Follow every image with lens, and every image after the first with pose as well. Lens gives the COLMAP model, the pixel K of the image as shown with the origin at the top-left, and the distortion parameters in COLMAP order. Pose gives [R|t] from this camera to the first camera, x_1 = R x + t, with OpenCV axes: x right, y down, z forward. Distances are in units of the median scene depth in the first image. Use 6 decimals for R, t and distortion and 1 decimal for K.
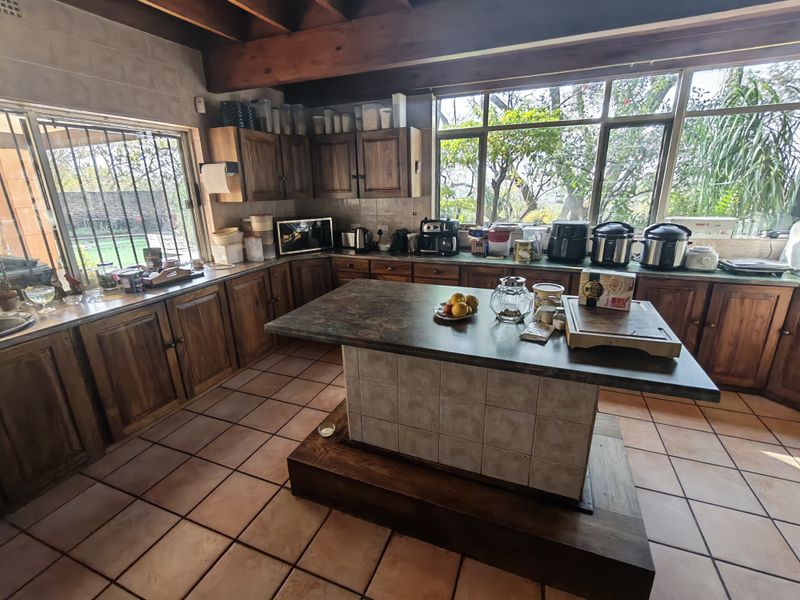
lens RADIAL K [[366.8, 0, 399.3], [0, 366.8, 298.4], [0, 0, 1]] dist [-0.001180, 0.000435]
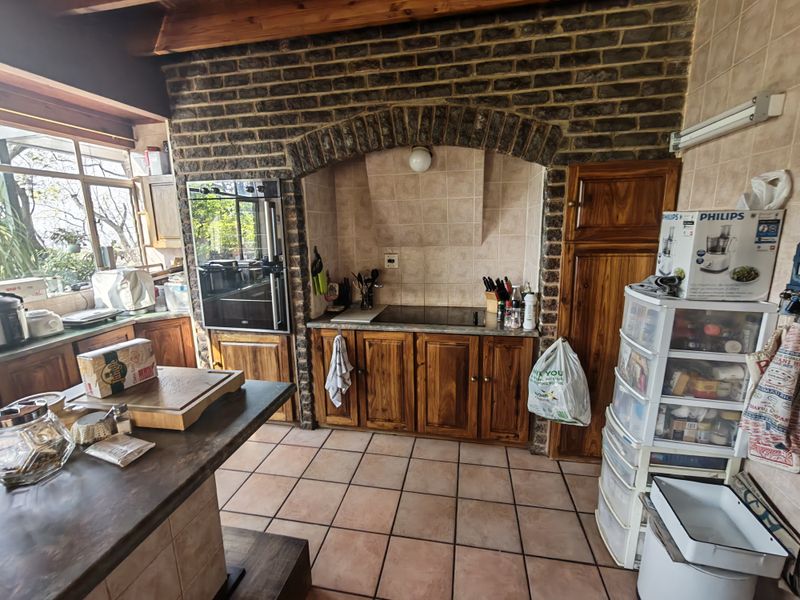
lens RADIAL K [[366.8, 0, 400.0], [0, 366.8, 297.1], [0, 0, 1]] dist [-0.001180, 0.000435]
pose [[-0.187870, -0.168891, 0.967564, -0.173118], [0.313800, 0.923155, 0.222069, -0.079406], [-0.930717, 0.345342, -0.120435, 0.225264]]
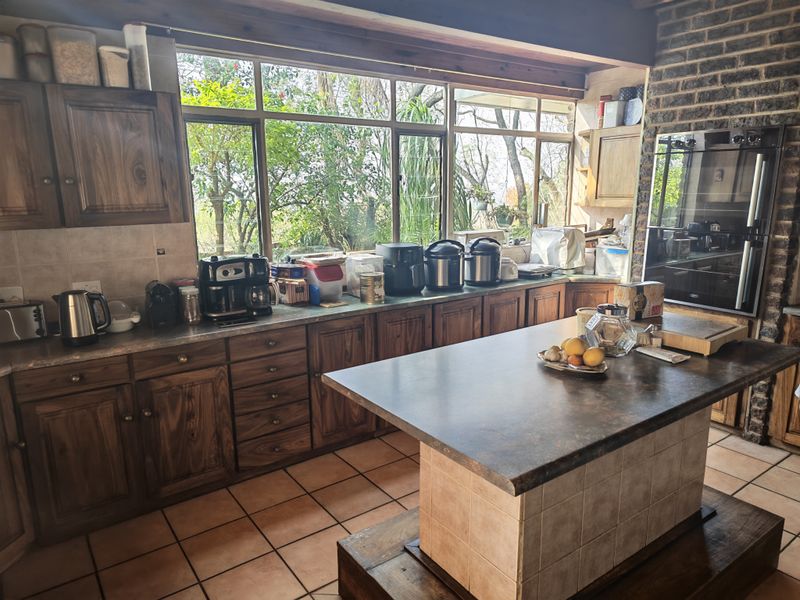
lens RADIAL K [[546.5, 0, 399.1], [0, 546.5, 307.8], [0, 0, 1]] dist [0.035163, -0.023465]
pose [[0.531041, -0.165133, 0.831100, -0.525015], [0.248953, 0.967945, 0.033252, -0.110062], [-0.809949, 0.189247, 0.555128, 0.350367]]
